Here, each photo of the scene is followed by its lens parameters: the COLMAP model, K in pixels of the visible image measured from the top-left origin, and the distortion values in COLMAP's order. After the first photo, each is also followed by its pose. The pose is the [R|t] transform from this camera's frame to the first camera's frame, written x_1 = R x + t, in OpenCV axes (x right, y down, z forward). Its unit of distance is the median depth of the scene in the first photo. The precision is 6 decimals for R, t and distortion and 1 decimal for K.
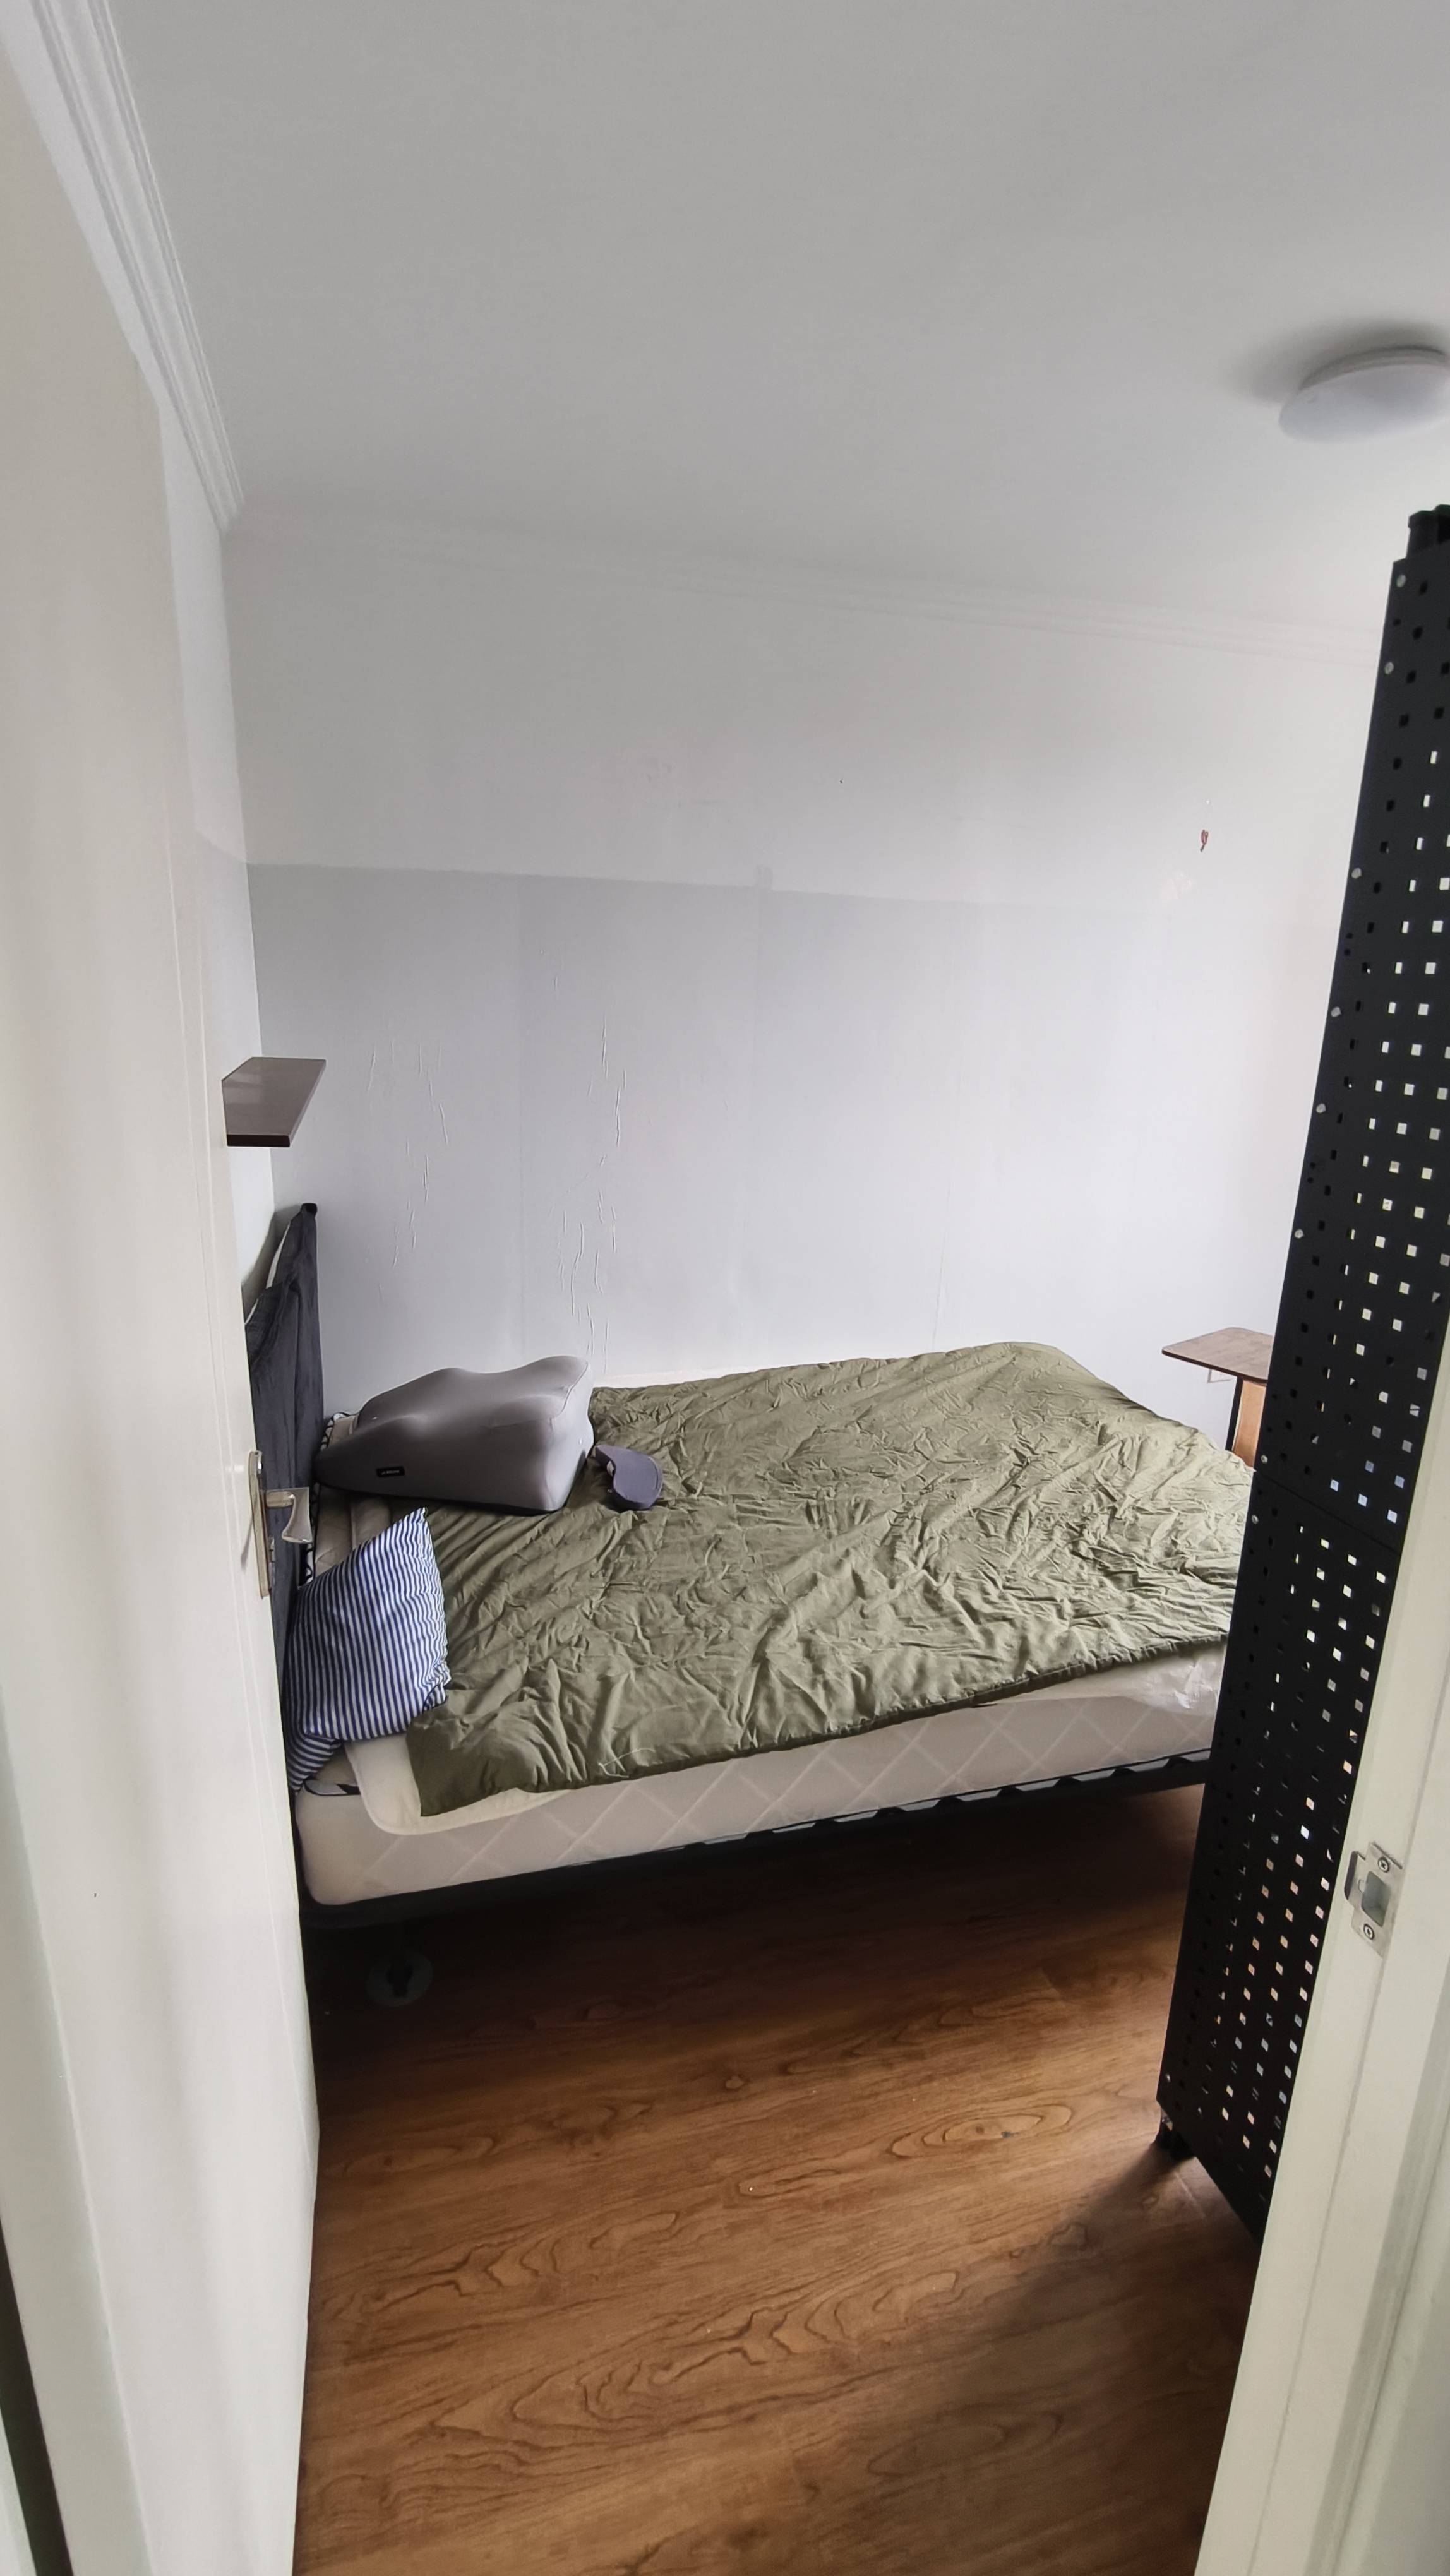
lens RADIAL K [[1200.5, 0, 718.9], [0, 1200.5, 1292.6], [0, 0, 1]] dist [-0.002609, -0.000208]
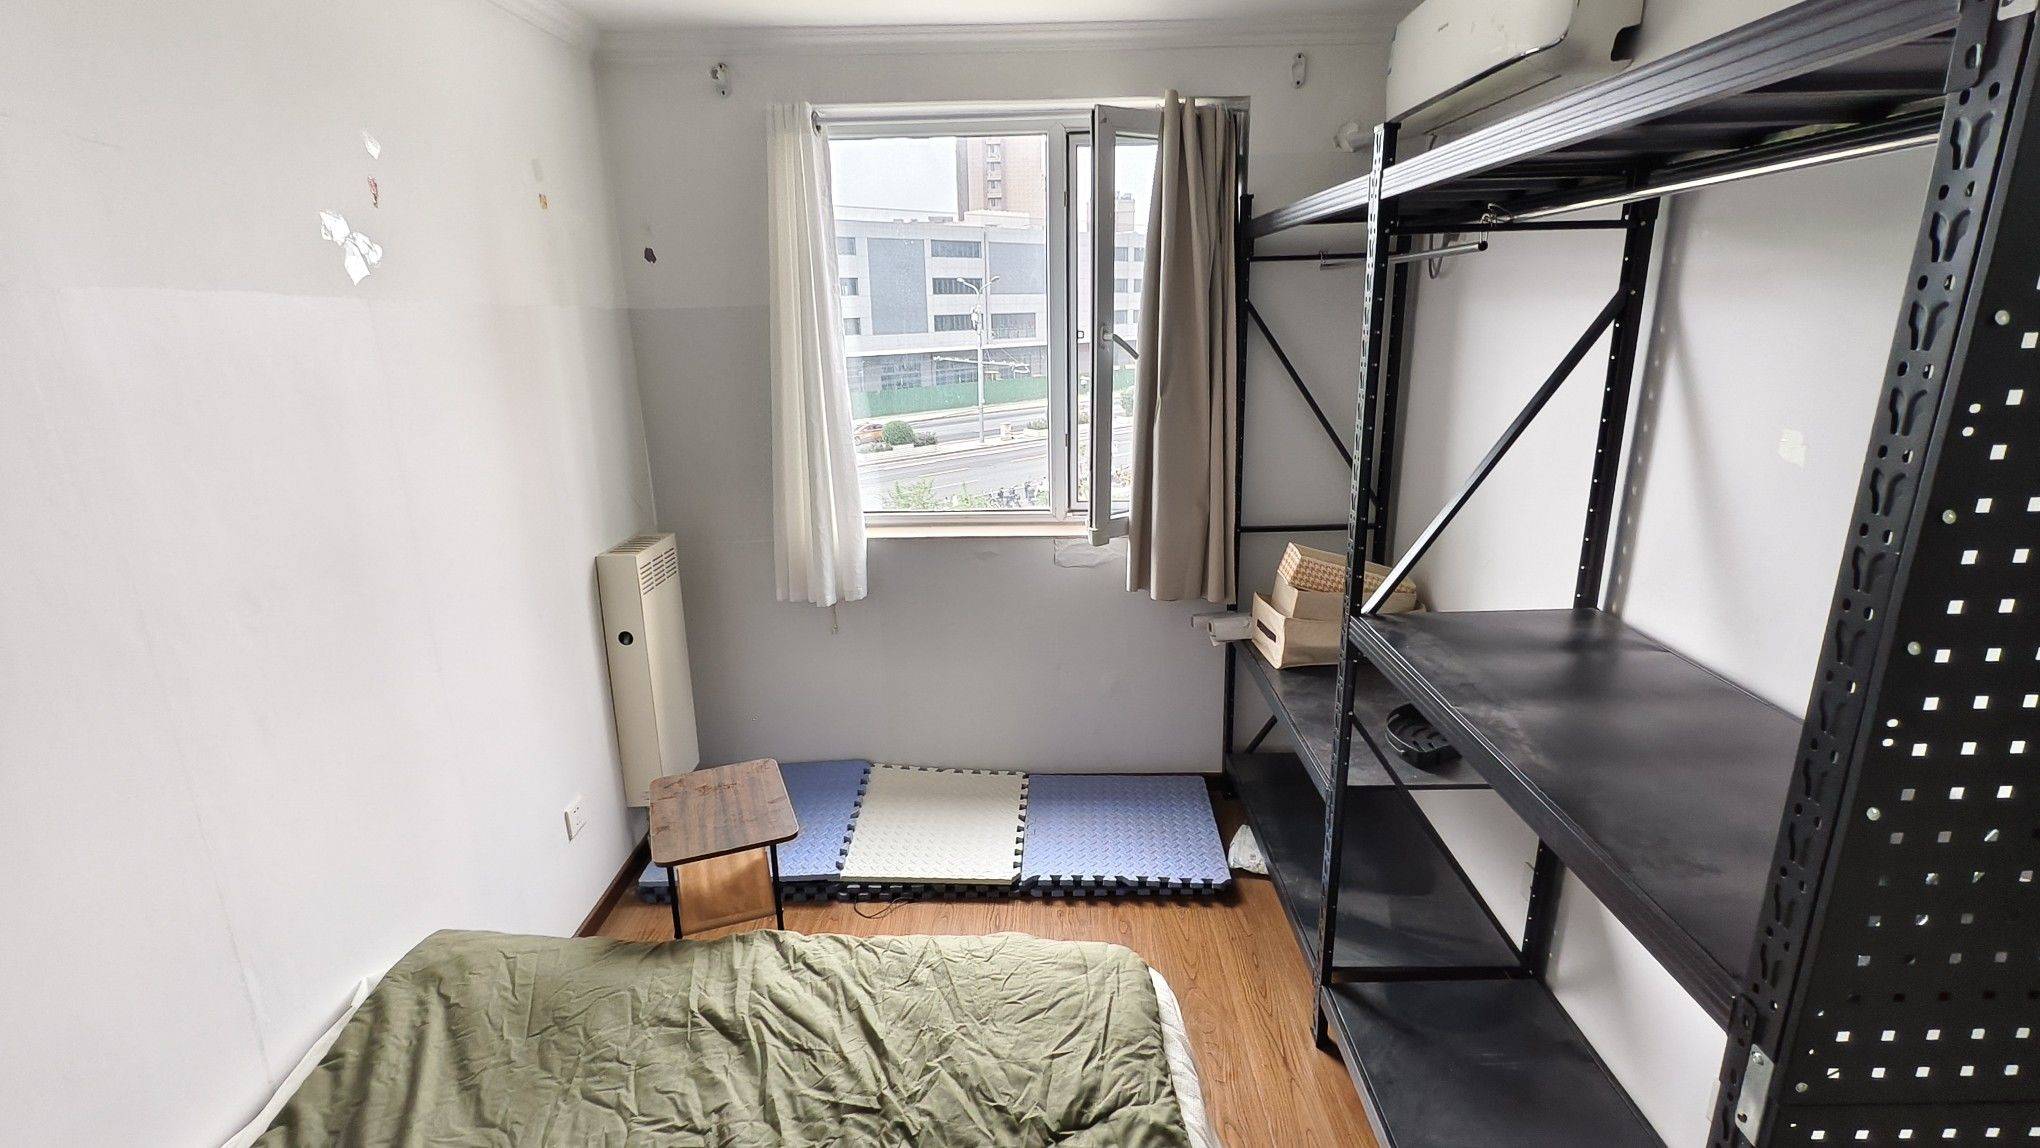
lens RADIAL K [[950.6, 0, 1012.7], [0, 950.6, 574.9], [0, 0, 1]] dist [-0.002609, -0.000208]
pose [[0.301037, -0.259308, 0.917680, -0.065901], [0.276664, 0.944679, 0.176180, -0.183693], [-0.912597, 0.200853, 0.356125, 0.632371]]
